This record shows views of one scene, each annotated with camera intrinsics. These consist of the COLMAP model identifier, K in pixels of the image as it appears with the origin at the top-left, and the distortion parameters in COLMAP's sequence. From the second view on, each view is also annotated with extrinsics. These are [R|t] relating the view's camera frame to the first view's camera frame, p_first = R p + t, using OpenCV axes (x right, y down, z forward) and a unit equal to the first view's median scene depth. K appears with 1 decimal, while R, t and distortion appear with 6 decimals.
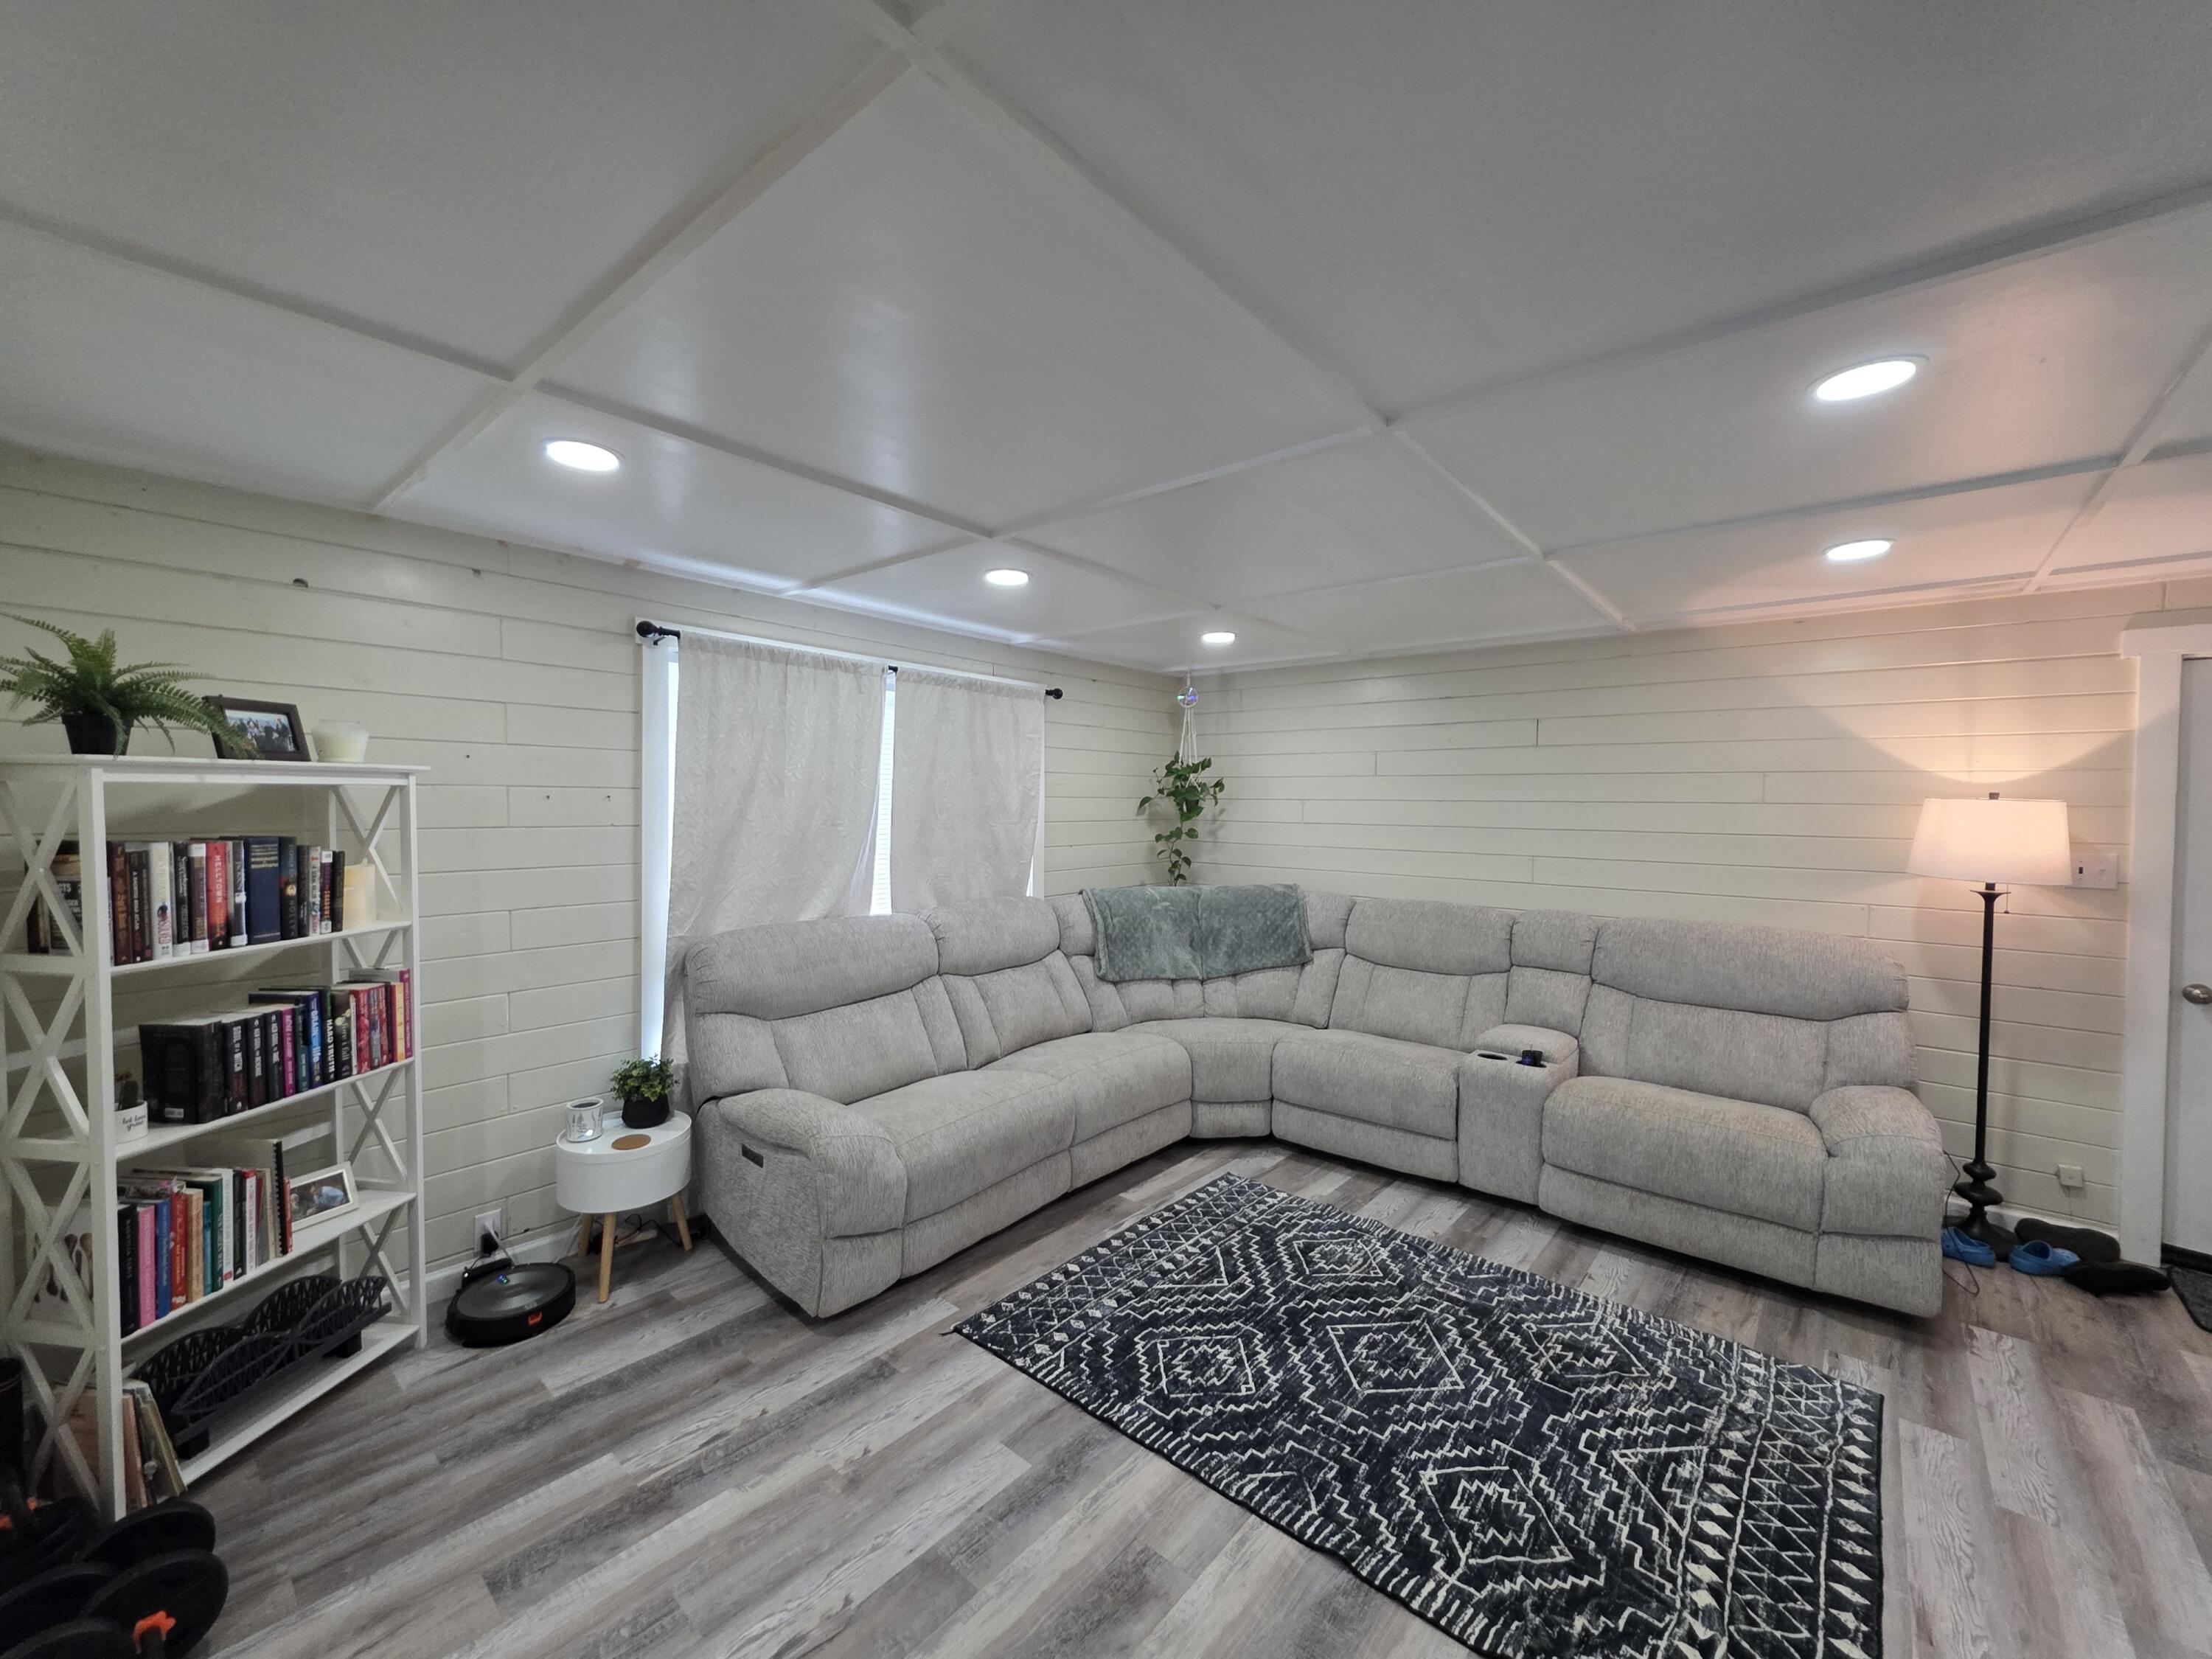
lens RADIAL K [[882.3, 0, 1106.0], [0, 882.3, 829.5], [0, 0, 1]] dist [0.000608, -0.000058]
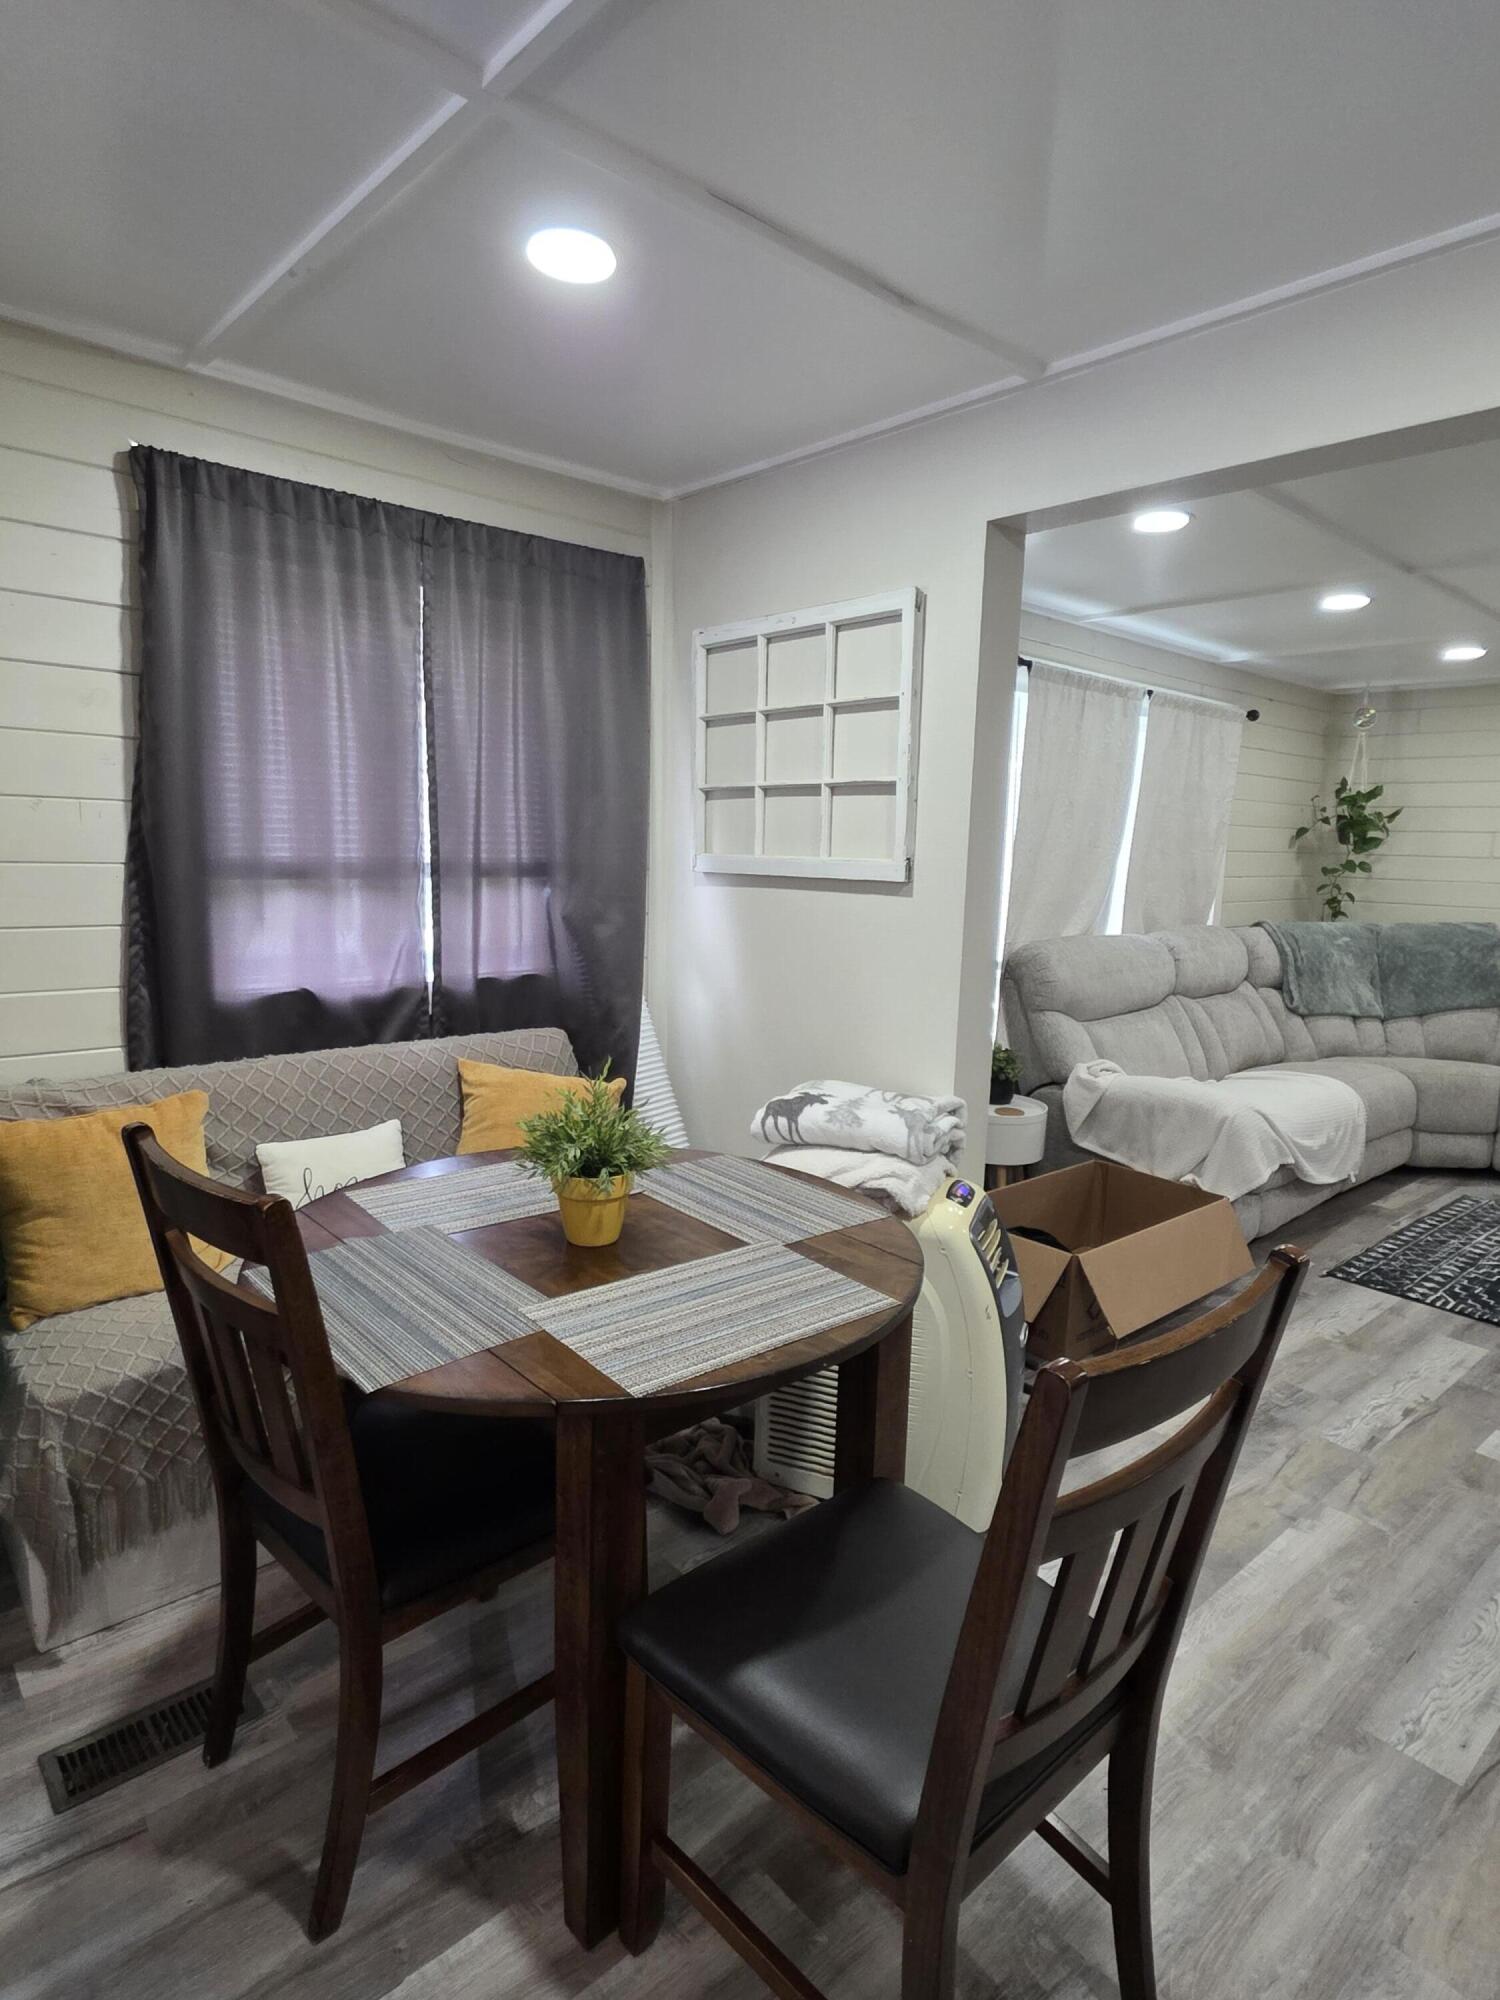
lens RADIAL K [[1122.9, 0, 750.0], [0, 1122.9, 1000.0], [0, 0, 1]] dist [0.004166, 0.000931]
pose [[0.990633, 0.036935, -0.131460, -0.457178], [-0.022336, 0.993586, 0.110847, 0.032559], [0.134711, -0.106873, 0.985105, -0.330496]]
